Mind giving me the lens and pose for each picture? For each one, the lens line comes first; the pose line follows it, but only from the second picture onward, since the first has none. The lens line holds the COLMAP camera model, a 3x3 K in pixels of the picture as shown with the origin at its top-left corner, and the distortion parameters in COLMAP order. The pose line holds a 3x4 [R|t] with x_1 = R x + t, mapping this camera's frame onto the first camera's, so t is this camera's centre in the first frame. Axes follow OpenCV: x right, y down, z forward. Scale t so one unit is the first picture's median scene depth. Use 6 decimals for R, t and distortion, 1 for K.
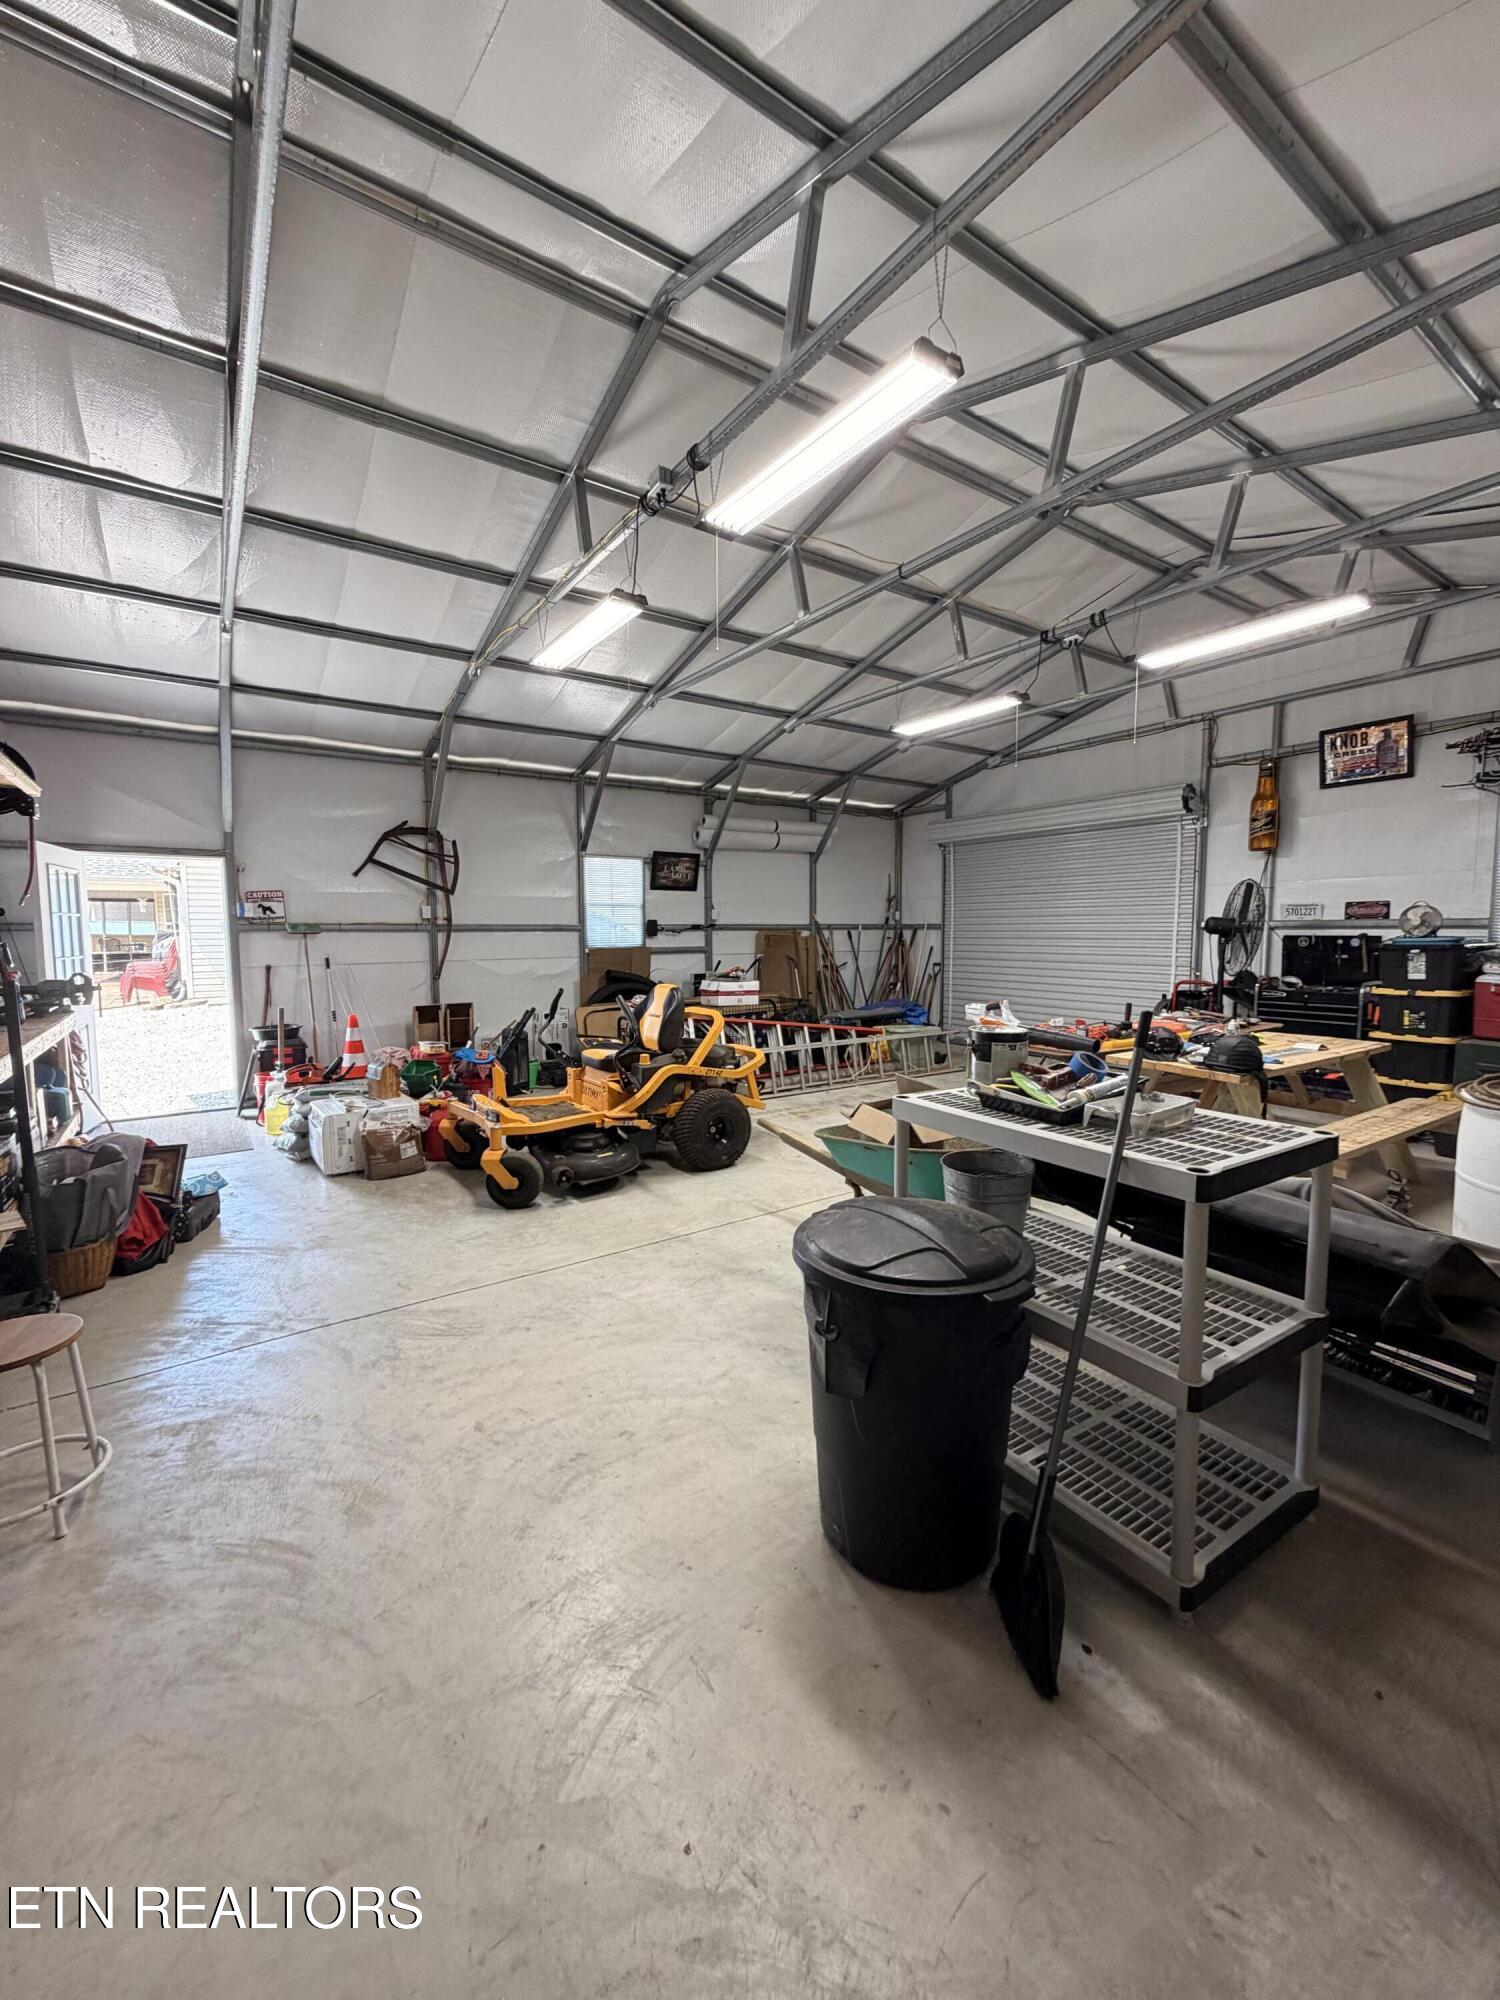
lens RADIAL K [[794.7, 0, 748.5], [0, 794.7, 998.8], [0, 0, 1]] dist [-0.004221, -0.000275]
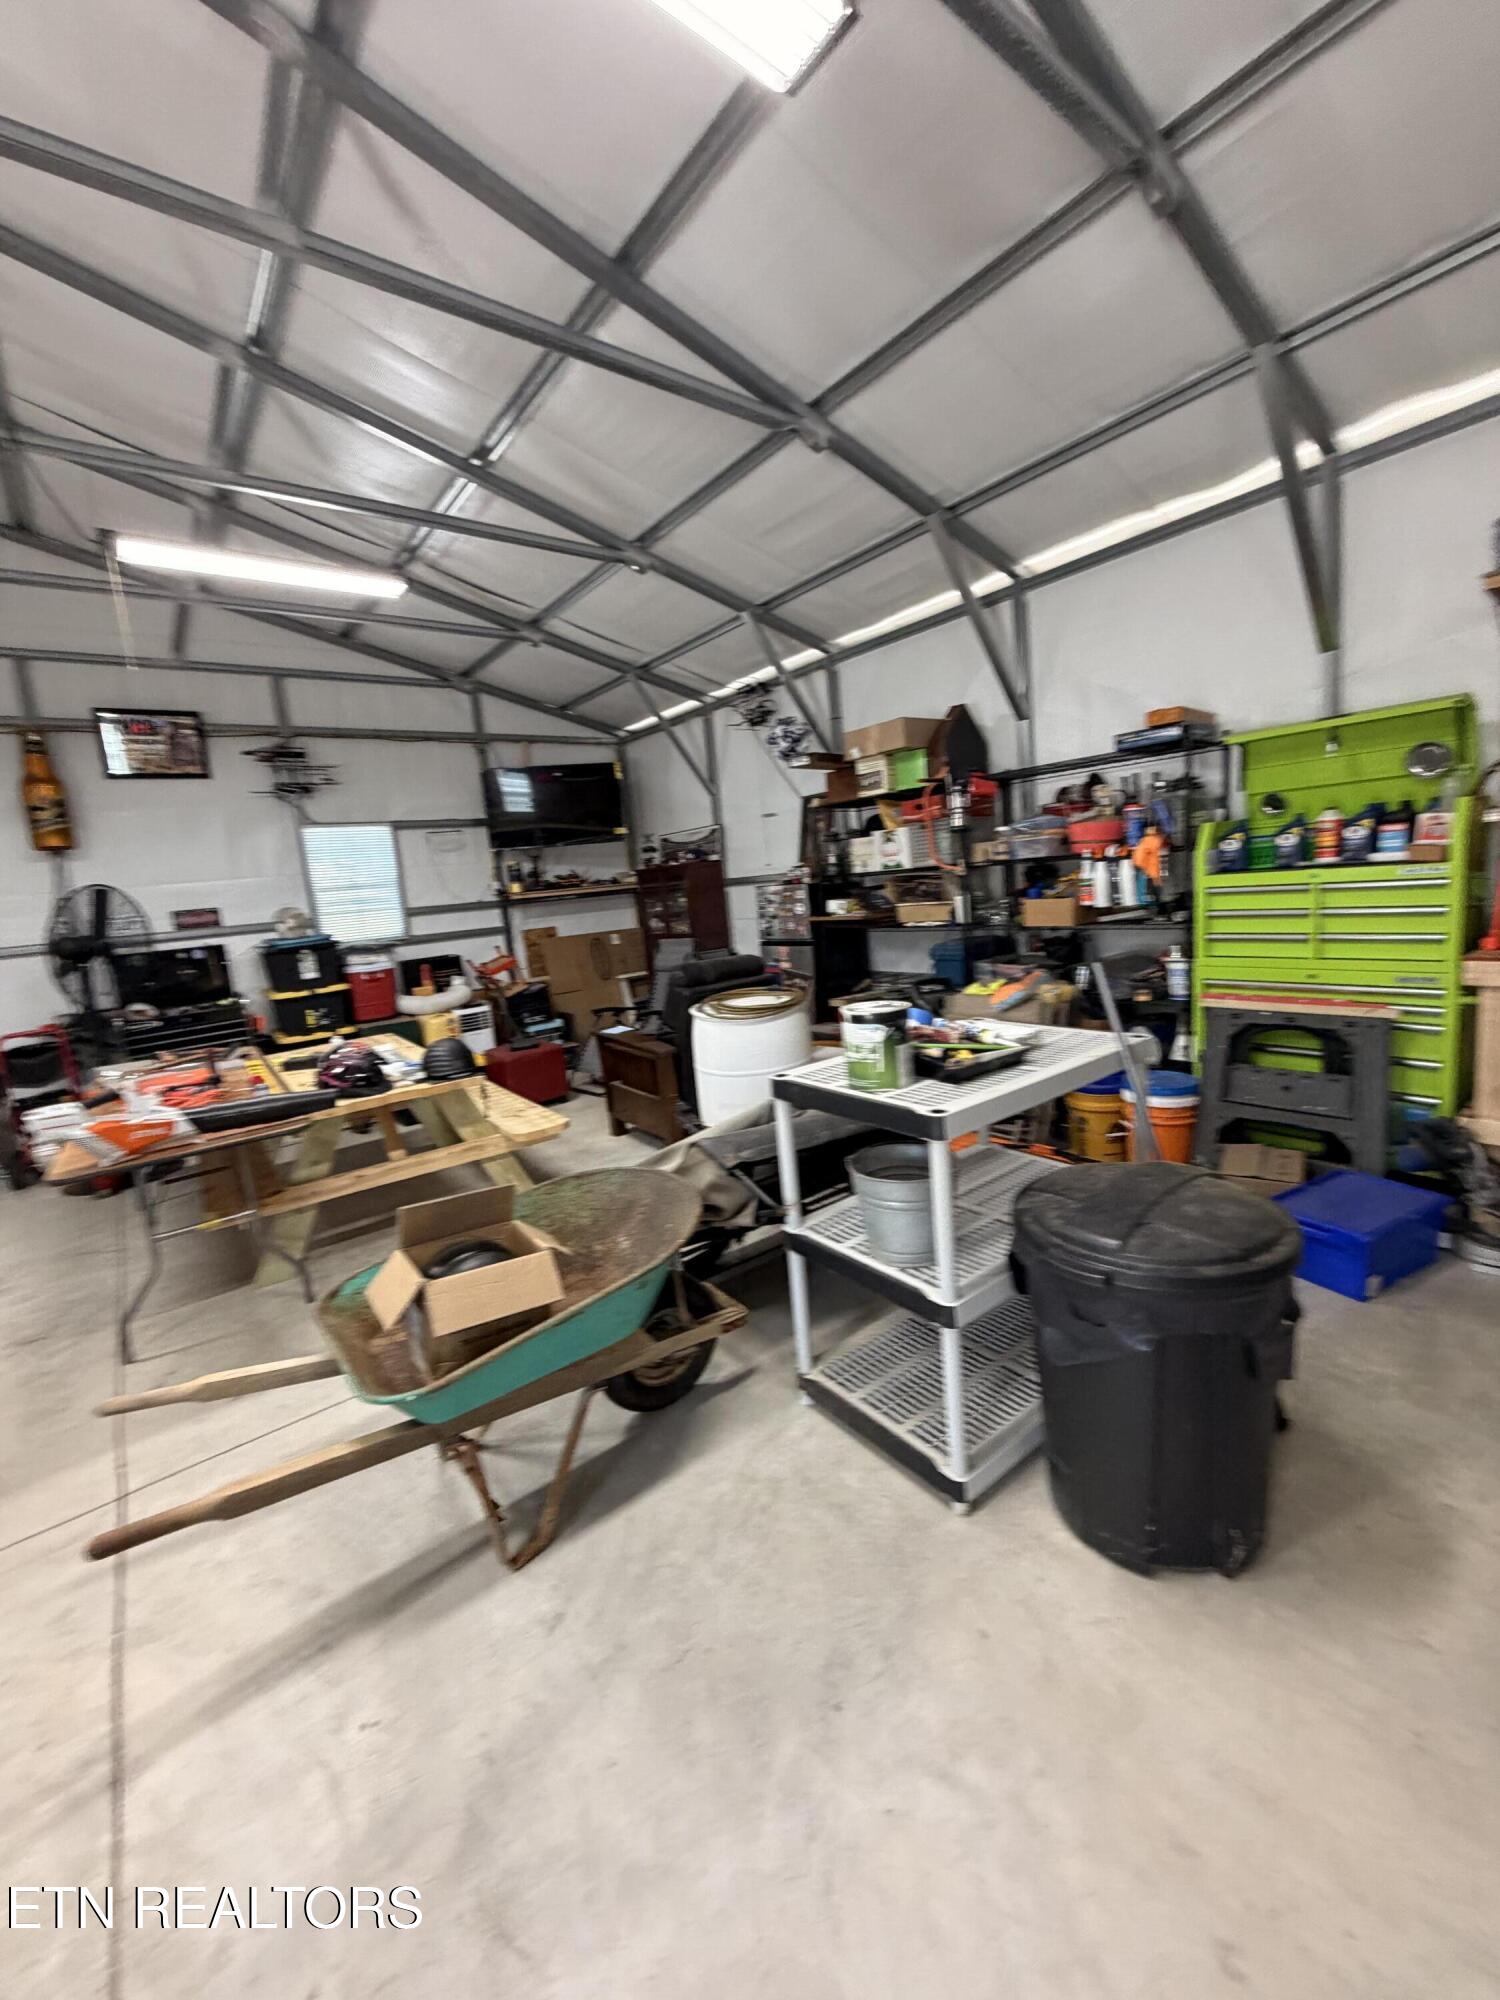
lens RADIAL K [[794.7, 0, 747.6], [0, 794.7, 993.7], [0, 0, 1]] dist [-0.004221, -0.000275]
pose [[-0.075180, -0.130826, 0.988551, -0.207600], [0.179430, 0.973400, 0.142467, -0.048414], [-0.980894, 0.188087, -0.049706, 0.480992]]
